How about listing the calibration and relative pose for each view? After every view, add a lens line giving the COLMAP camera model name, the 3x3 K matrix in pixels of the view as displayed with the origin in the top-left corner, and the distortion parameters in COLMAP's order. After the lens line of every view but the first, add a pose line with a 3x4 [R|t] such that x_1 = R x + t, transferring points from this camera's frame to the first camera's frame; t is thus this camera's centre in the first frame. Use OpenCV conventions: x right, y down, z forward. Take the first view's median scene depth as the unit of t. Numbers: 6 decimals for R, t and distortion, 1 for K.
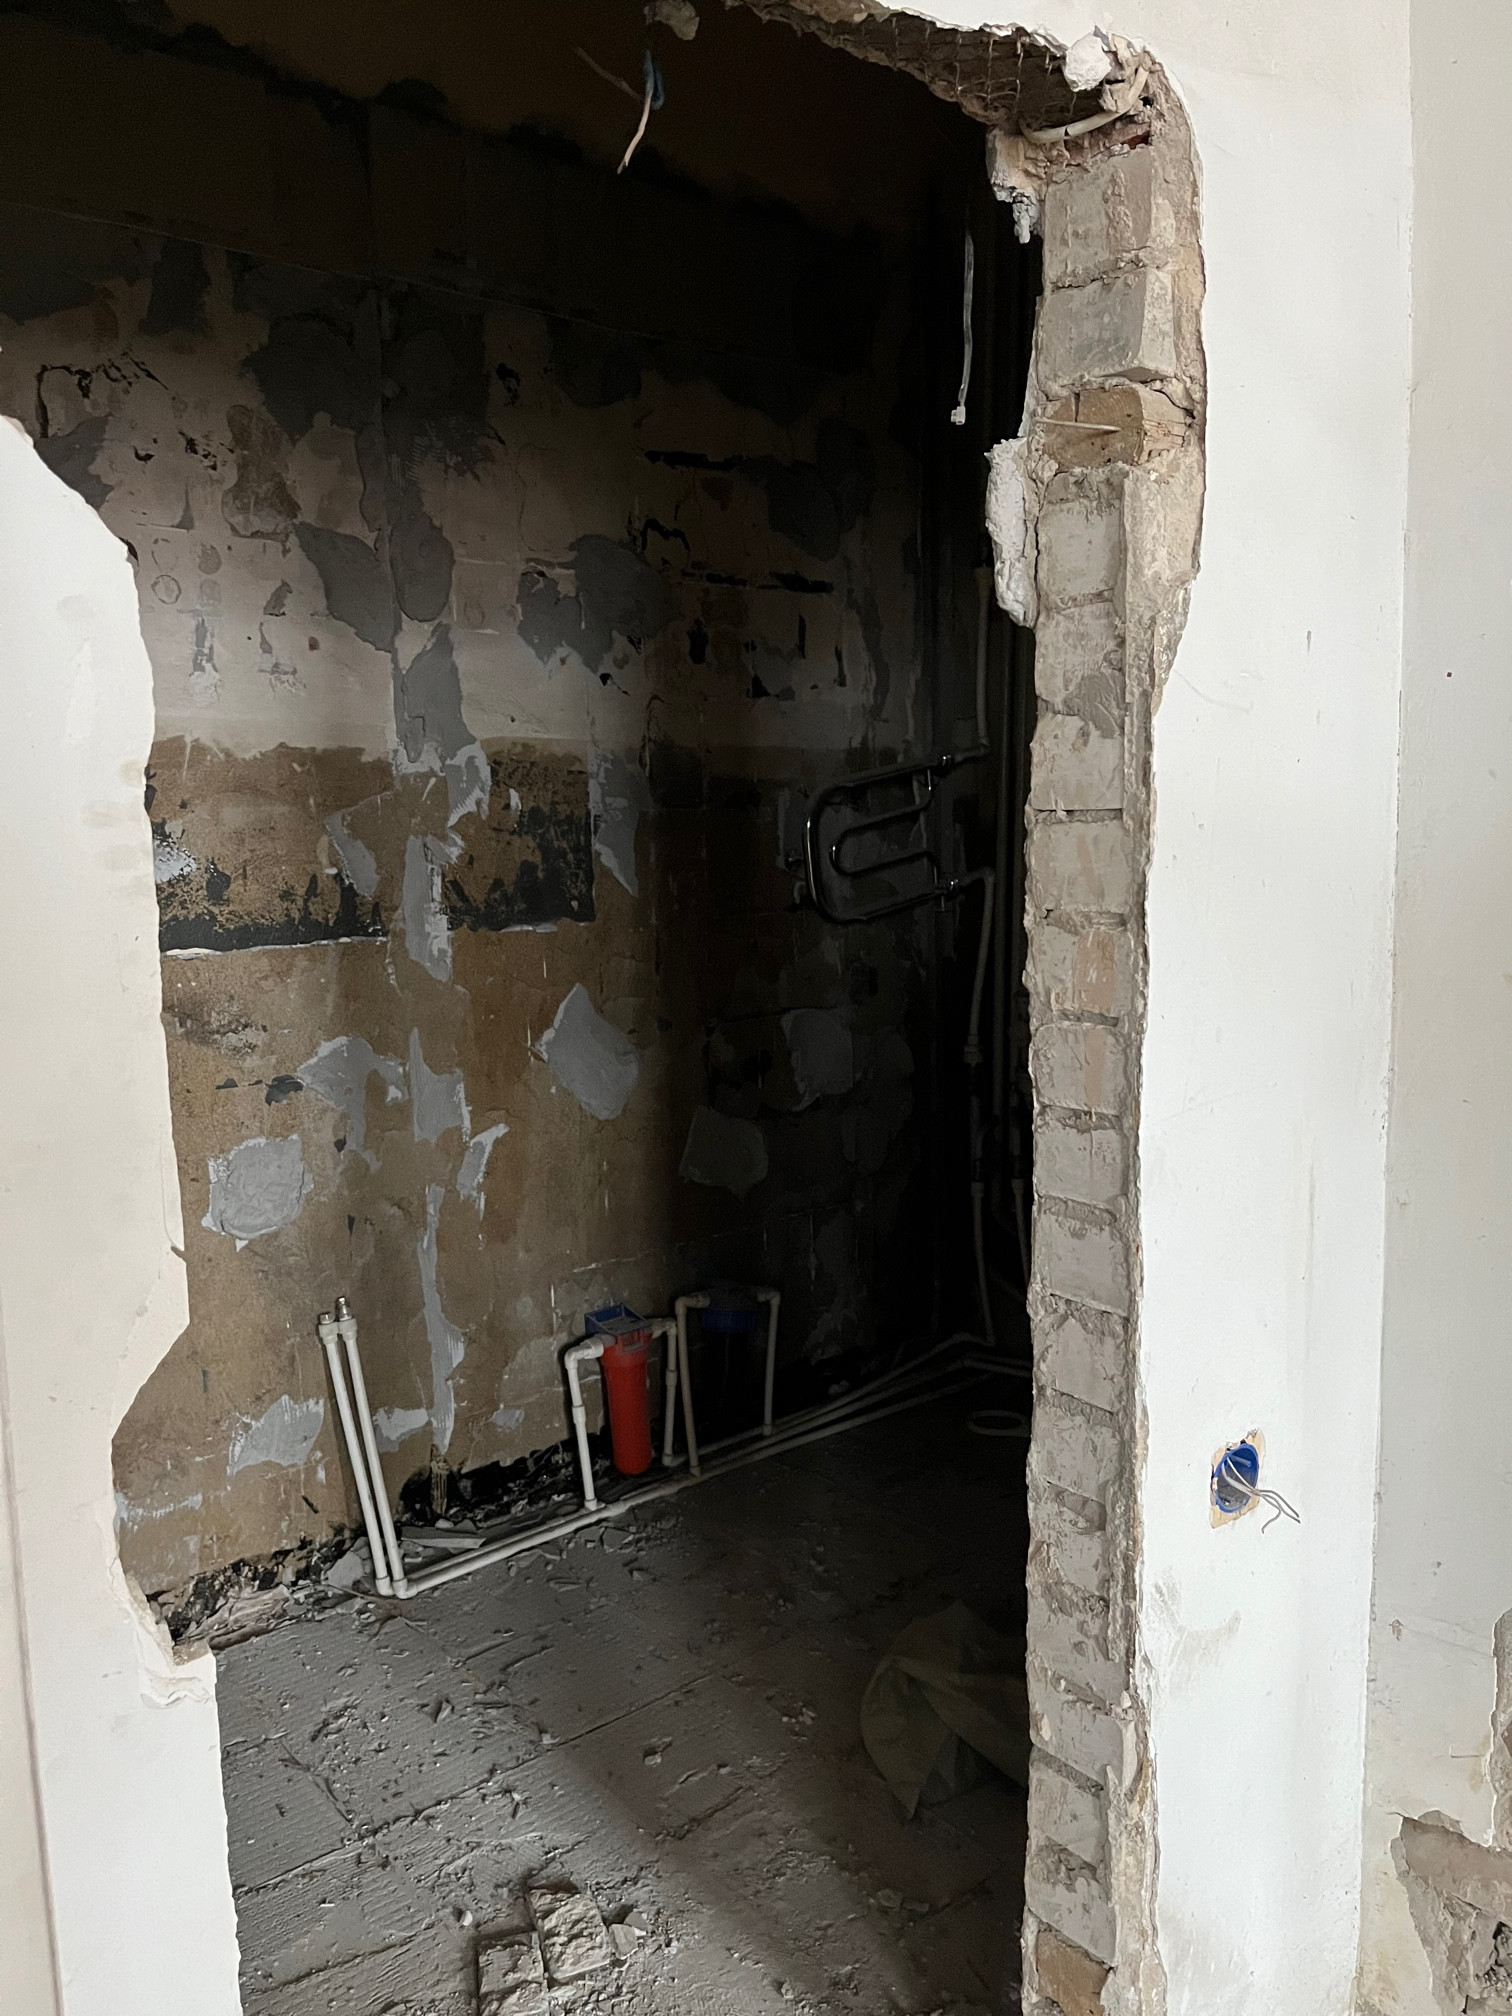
lens RADIAL K [[1522.1, 0, 755.7], [0, 1522.1, 1002.0], [0, 0, 1]] dist [0.047817, -0.052008]
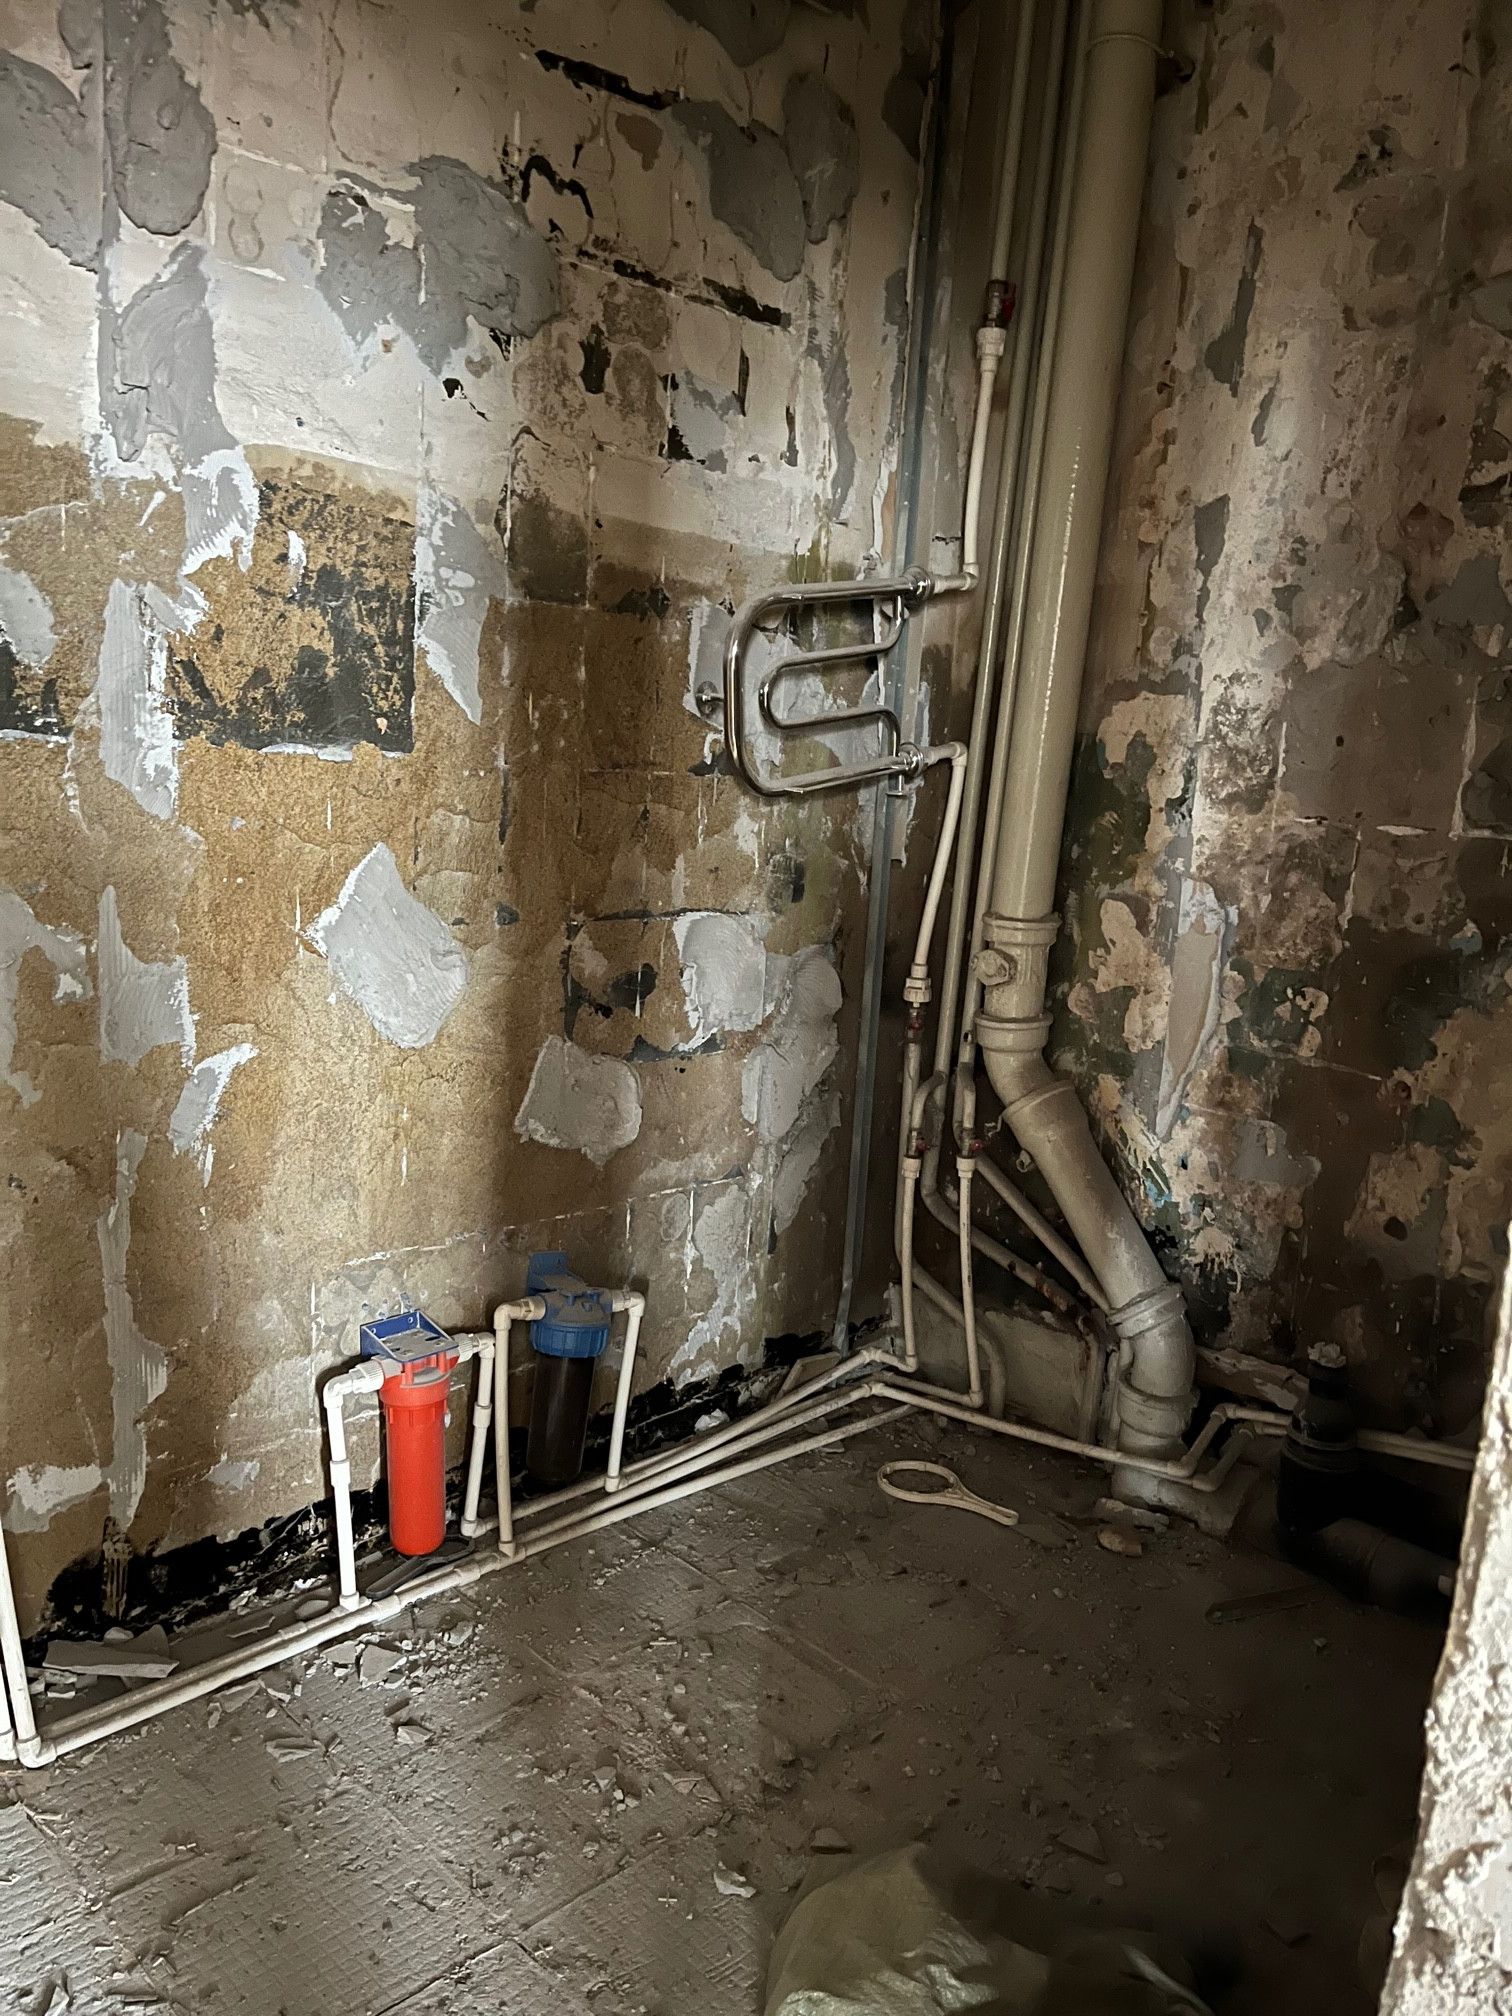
lens RADIAL K [[1522.1, 0, 754.4], [0, 1522.1, 1005.1], [0, 0, 1]] dist [0.047817, -0.052008]
pose [[0.992860, 0.072829, 0.094473, -0.011334], [-0.077789, 0.995719, 0.049918, 0.012308], [-0.090433, -0.056910, 0.994275, 0.308576]]
